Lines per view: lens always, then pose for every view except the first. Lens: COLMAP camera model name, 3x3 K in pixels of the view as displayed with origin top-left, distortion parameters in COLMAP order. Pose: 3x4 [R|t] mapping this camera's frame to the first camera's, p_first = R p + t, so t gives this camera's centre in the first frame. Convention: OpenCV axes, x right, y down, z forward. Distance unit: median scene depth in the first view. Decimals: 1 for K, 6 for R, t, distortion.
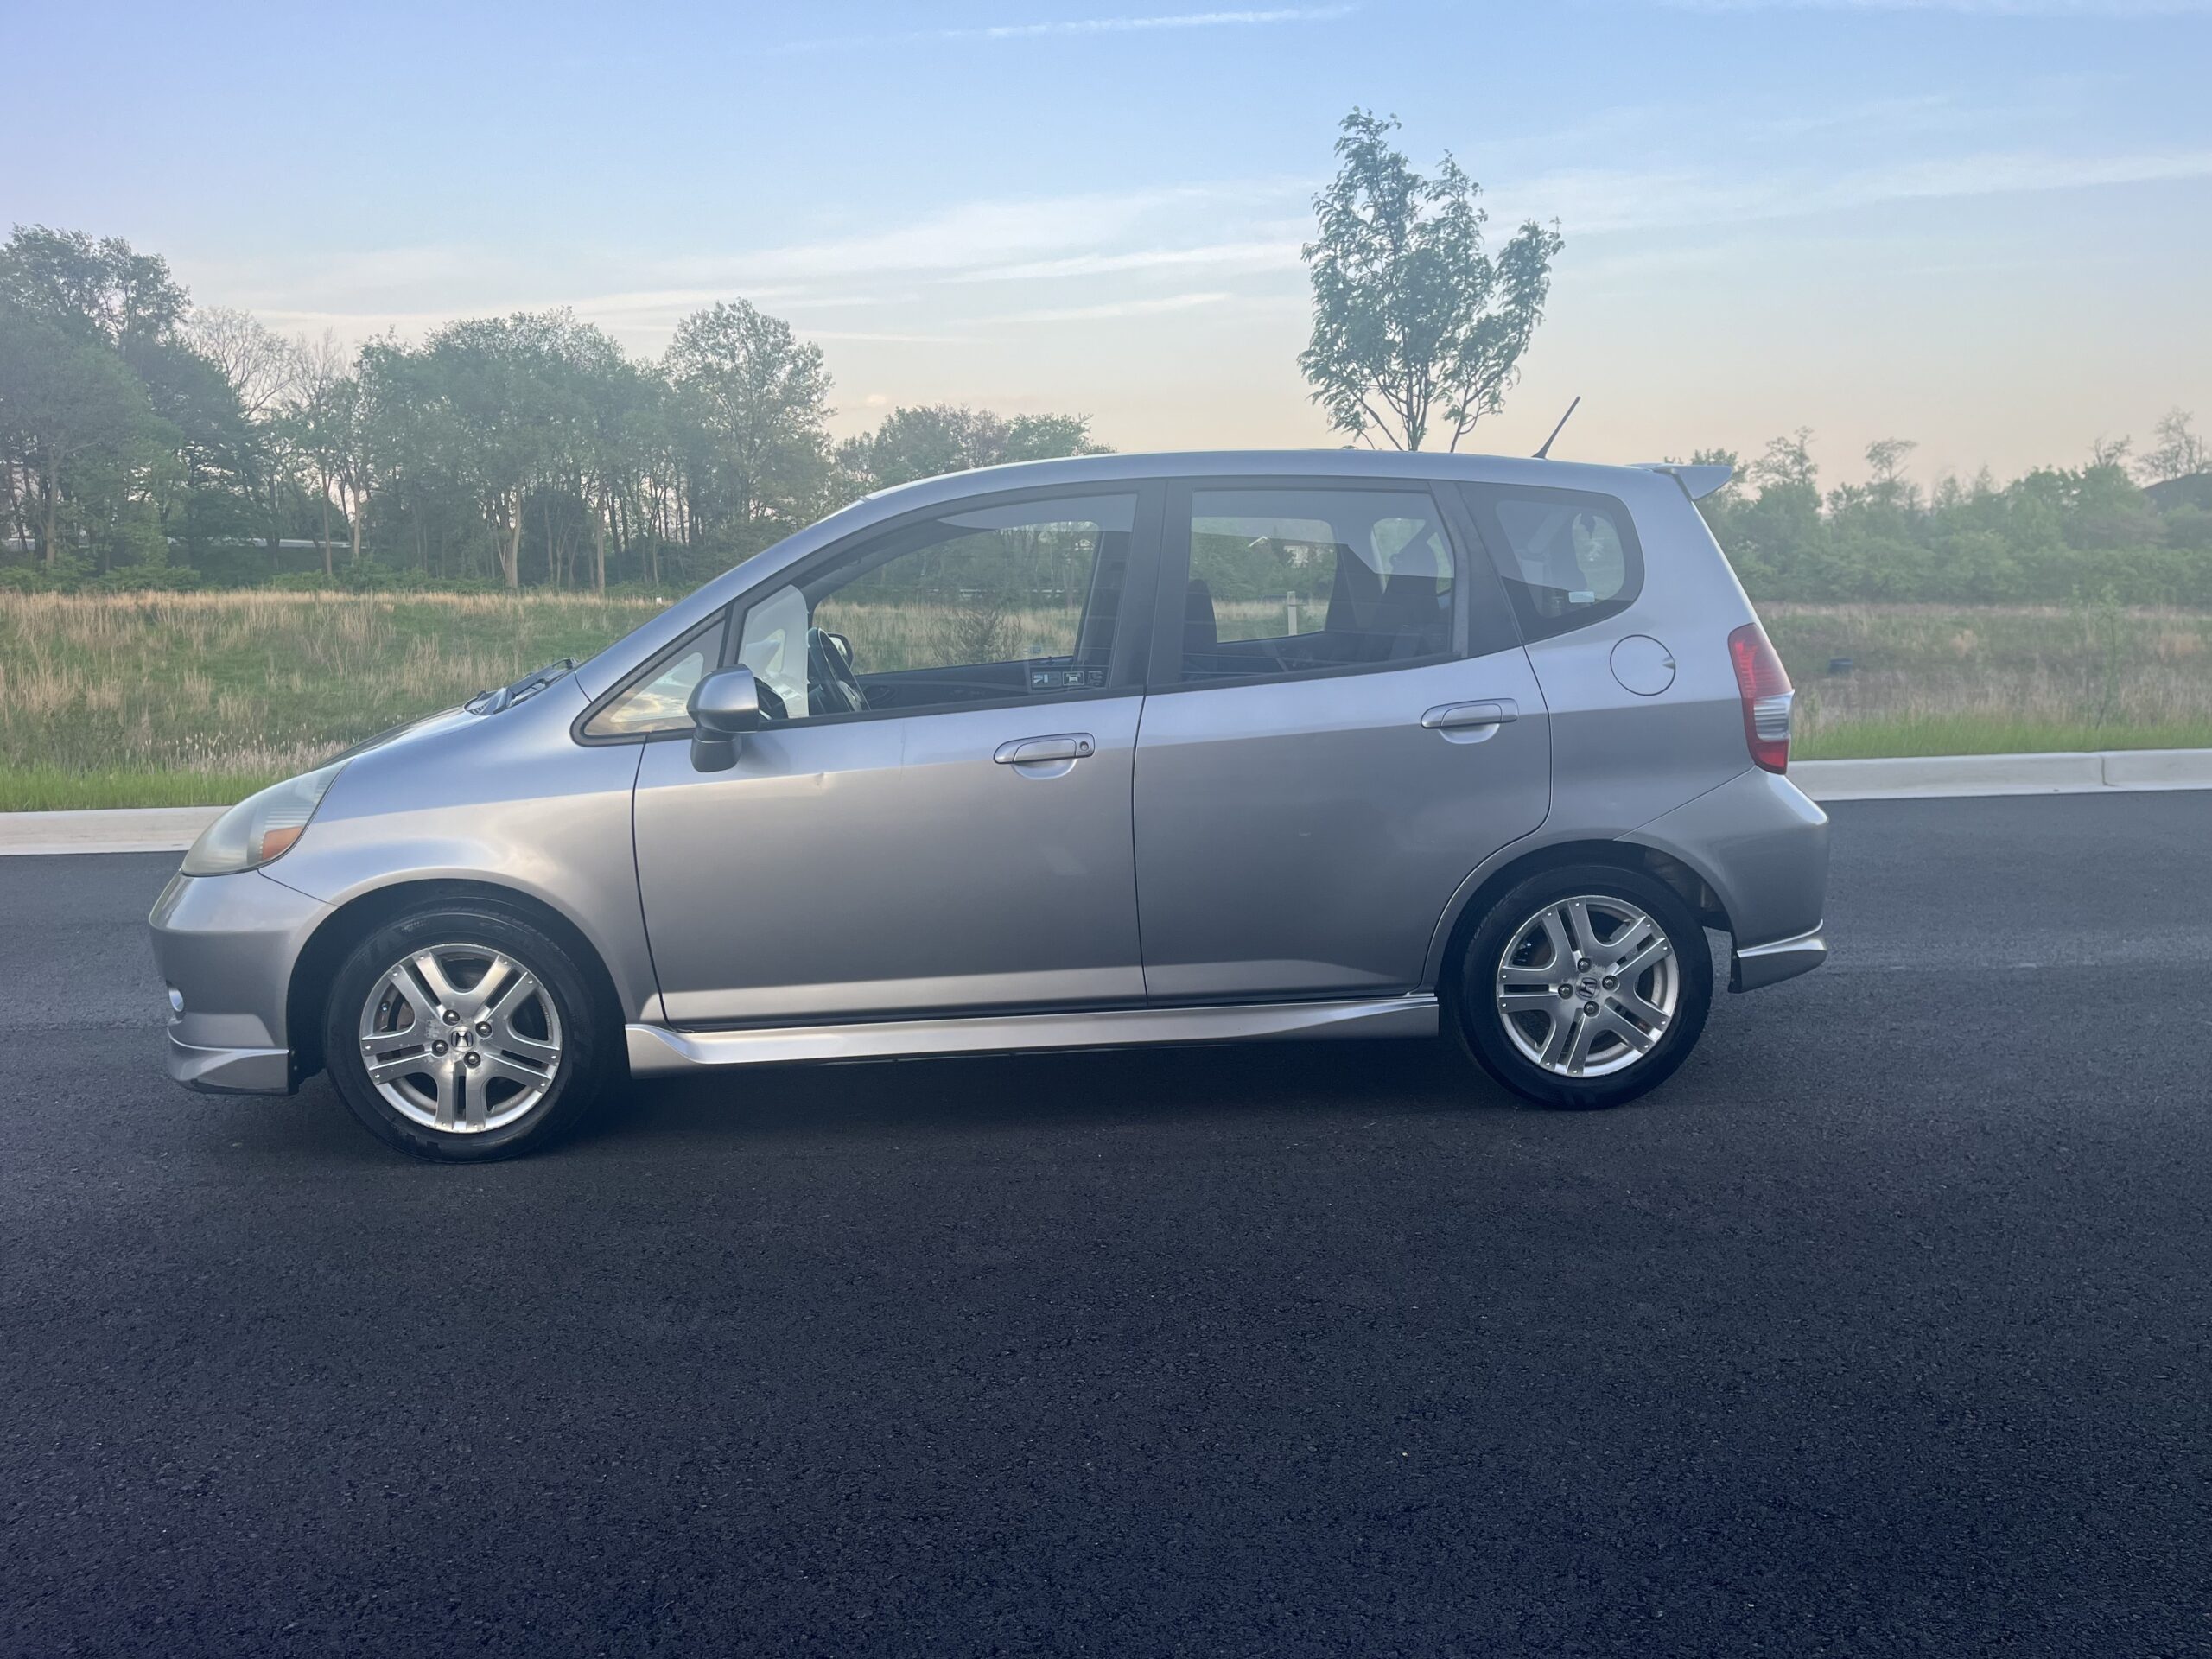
lens RADIAL K [[1681.0, 0, 1121.4], [0, 1681.0, 815.5], [0, 0, 1]] dist [0.078604, -0.108713]
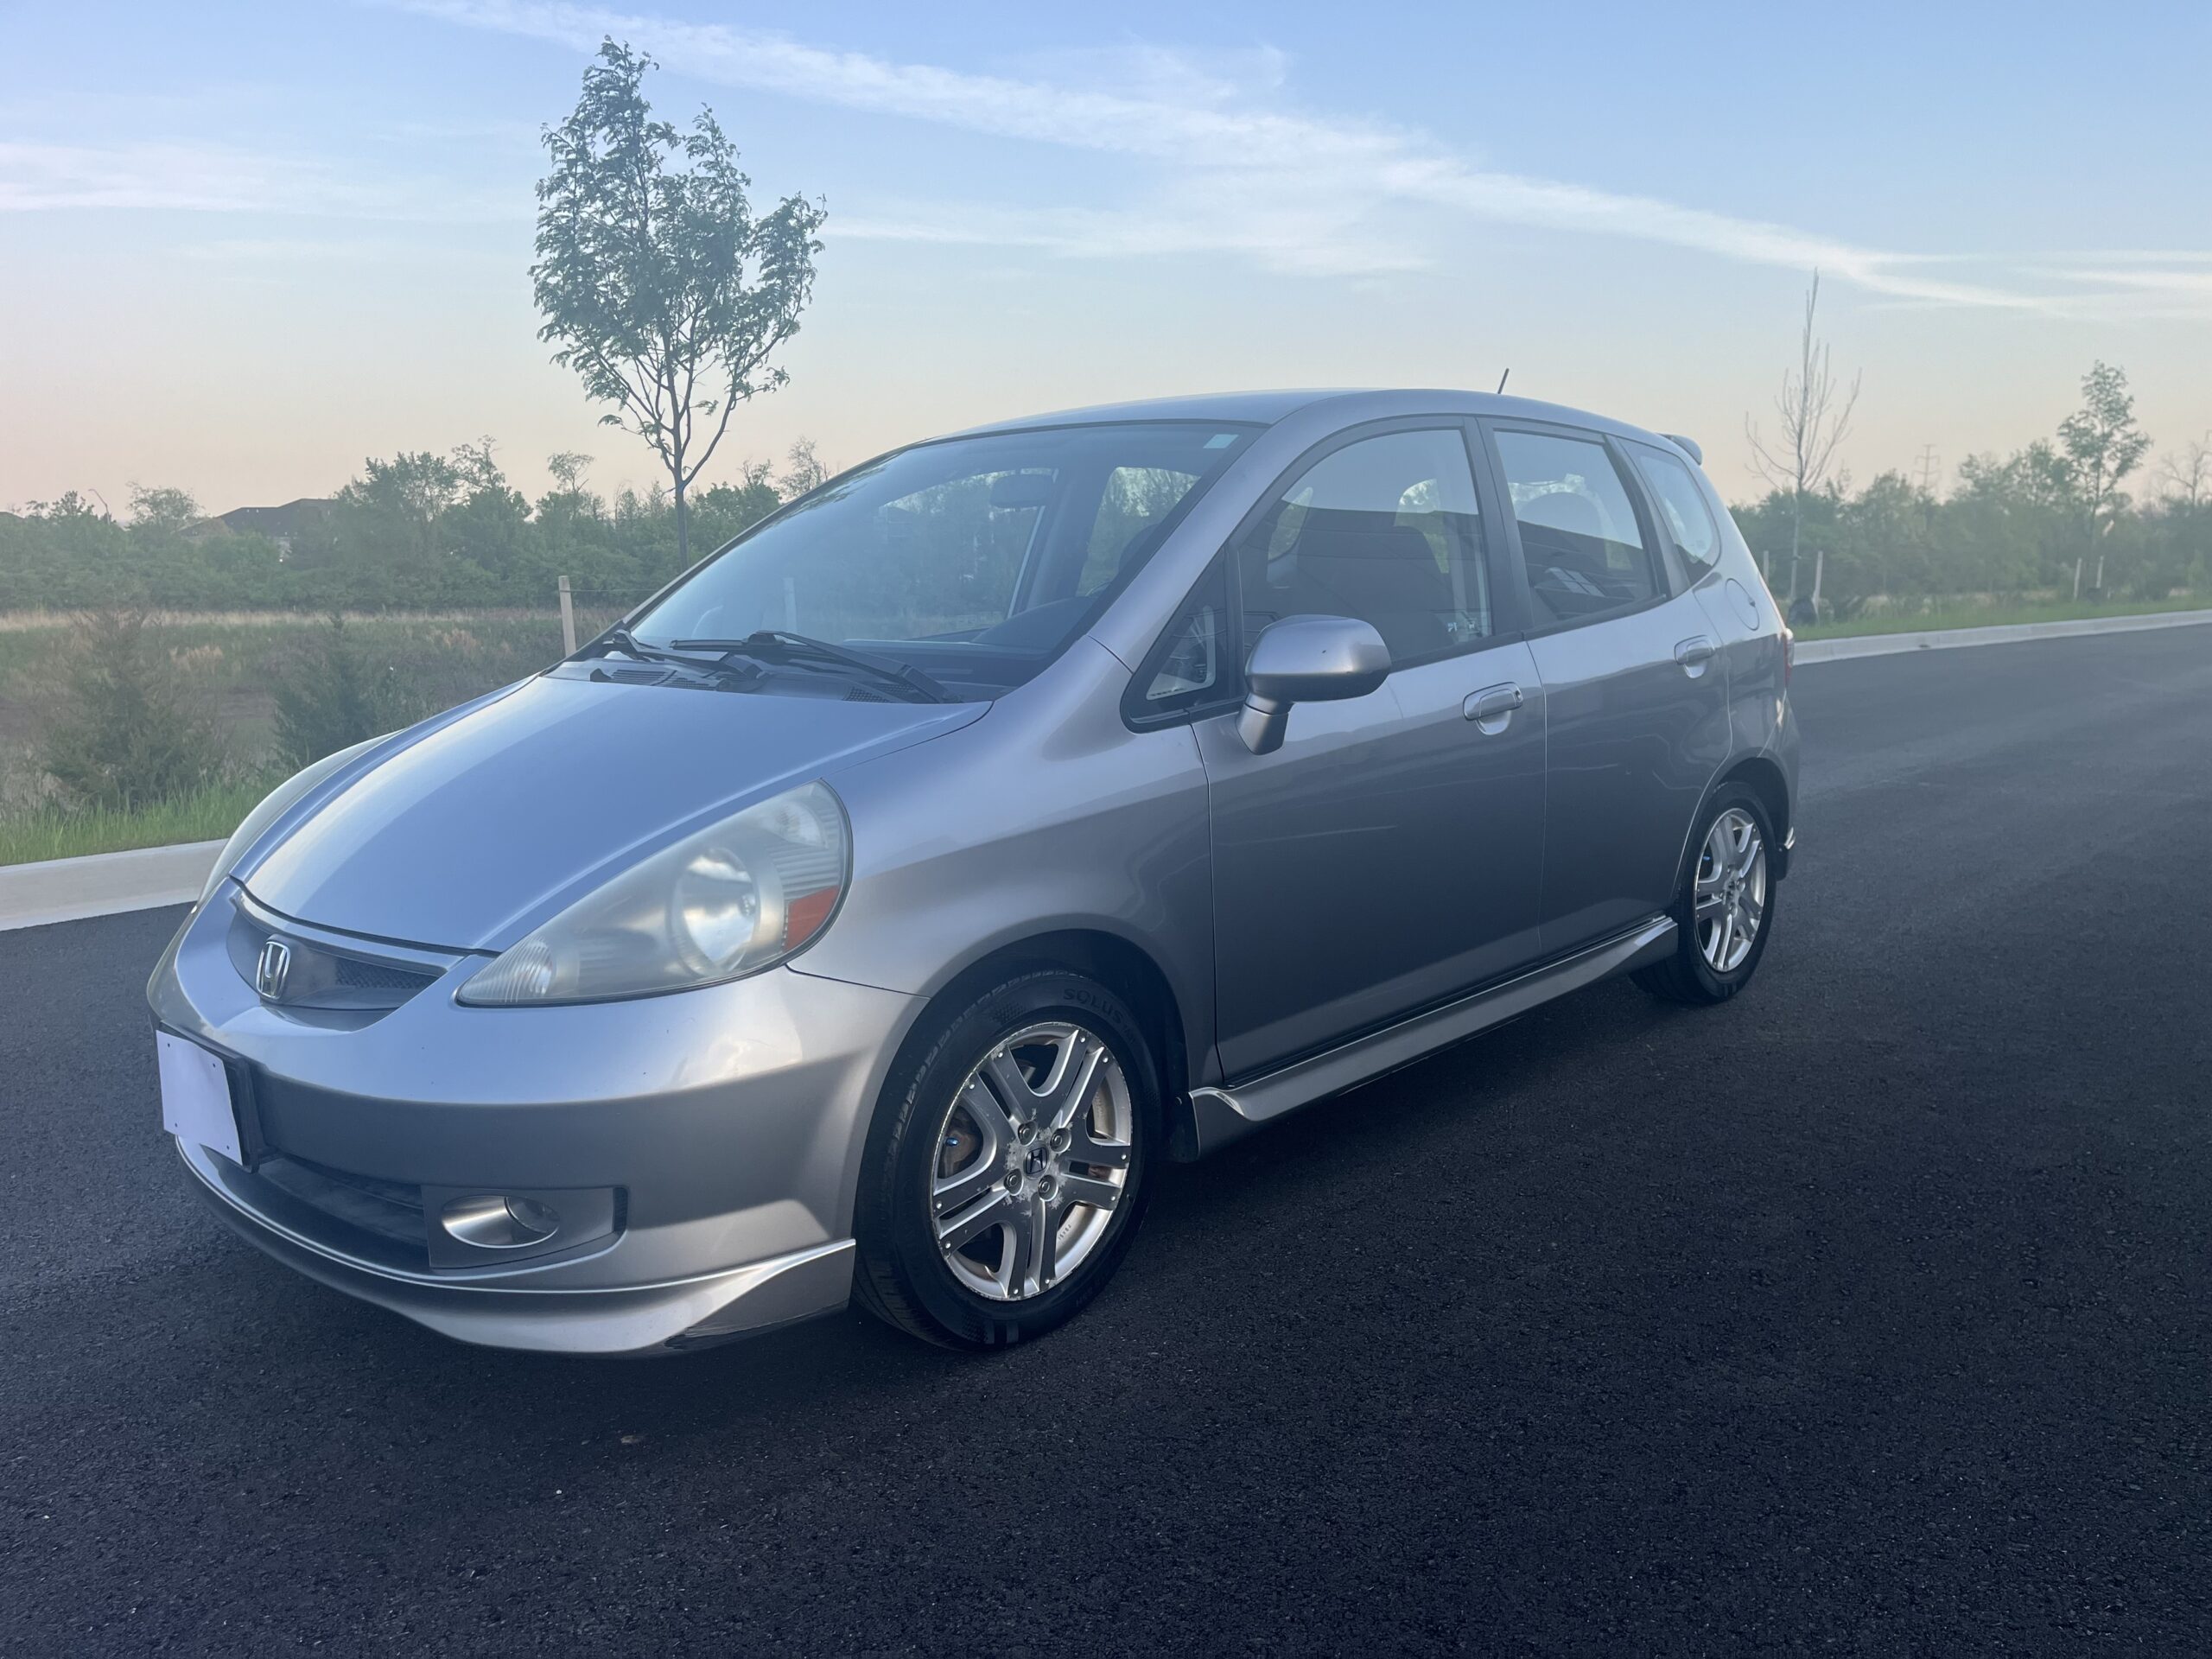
lens RADIAL K [[1681.0, 0, 1122.2], [0, 1681.0, 809.7], [0, 0, 1]] dist [0.078604, -0.108713]
pose [[0.733095, -0.096604, 0.673231, -0.290049], [0.102040, 0.994280, 0.031559, -0.011062], [-0.672429, 0.045560, 0.738759, 0.161054]]
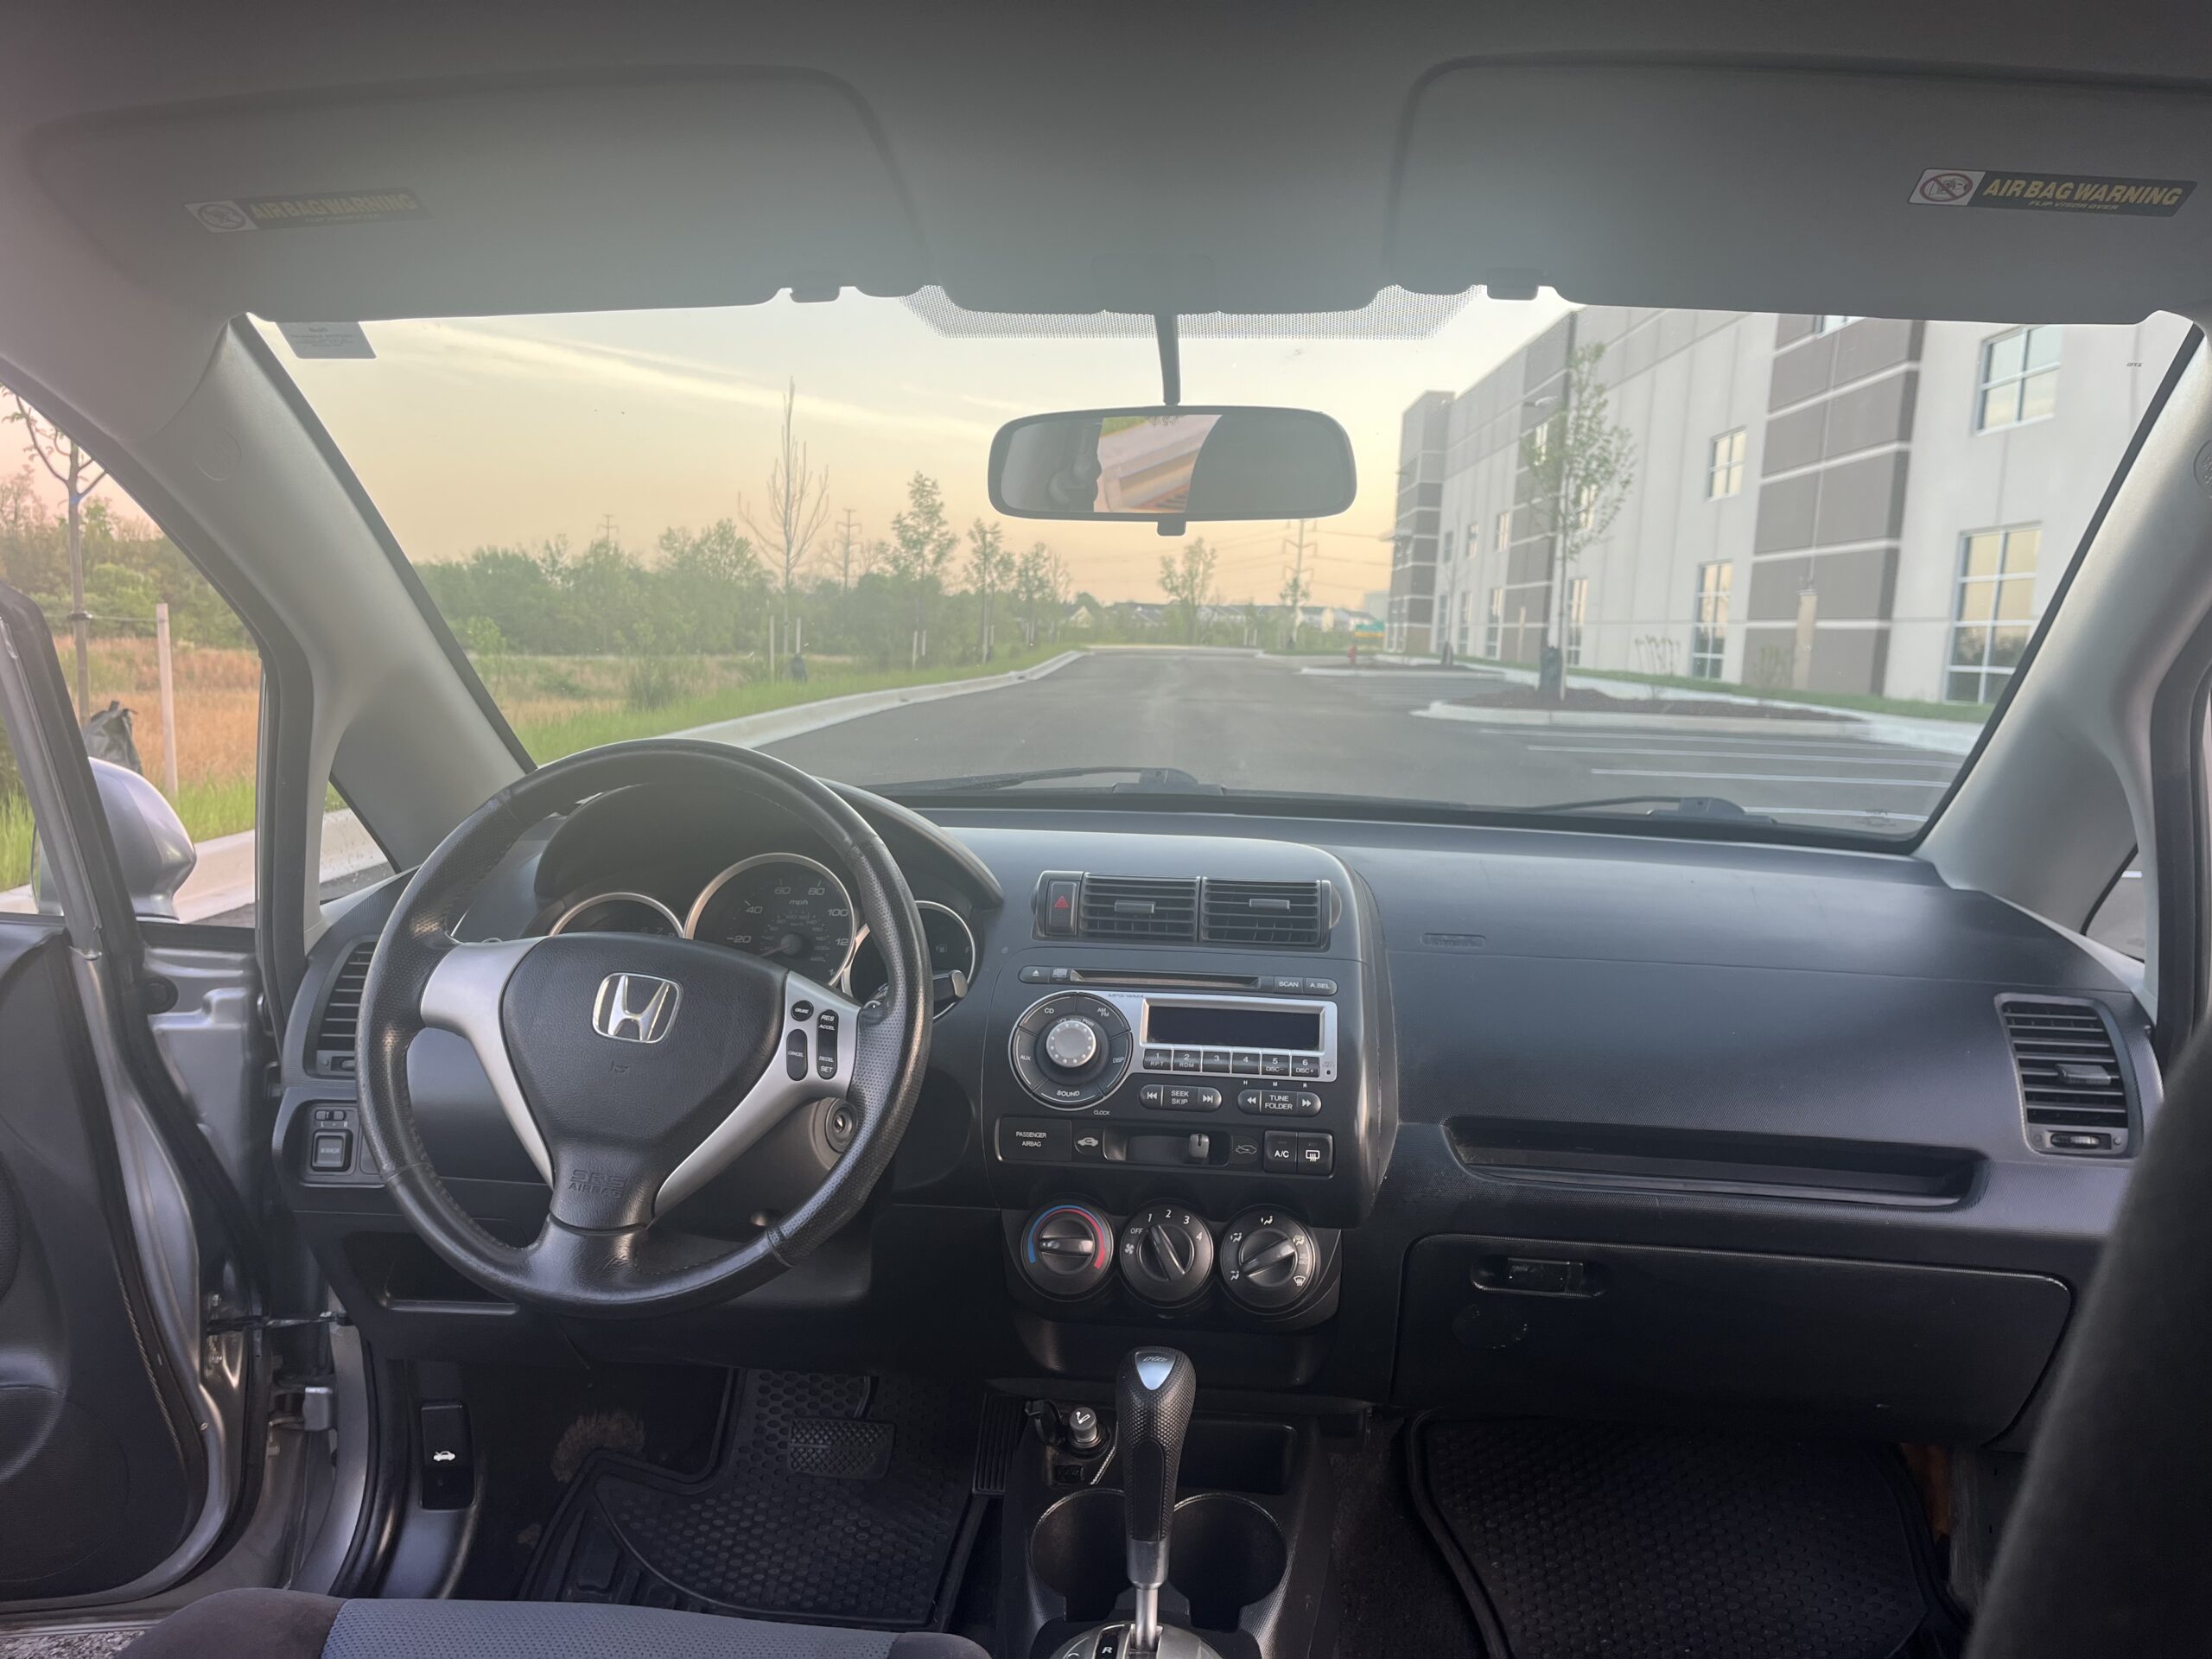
lens RADIAL K [[1681.0, 0, 1109.4], [0, 1681.0, 840.2], [0, 0, 1]] dist [0.078604, -0.108713]
pose [[0.098911, -0.109852, 0.989014, -0.505250], [0.113290, 0.988669, 0.098483, -0.023813], [-0.988626, 0.102304, 0.110236, 0.289967]]
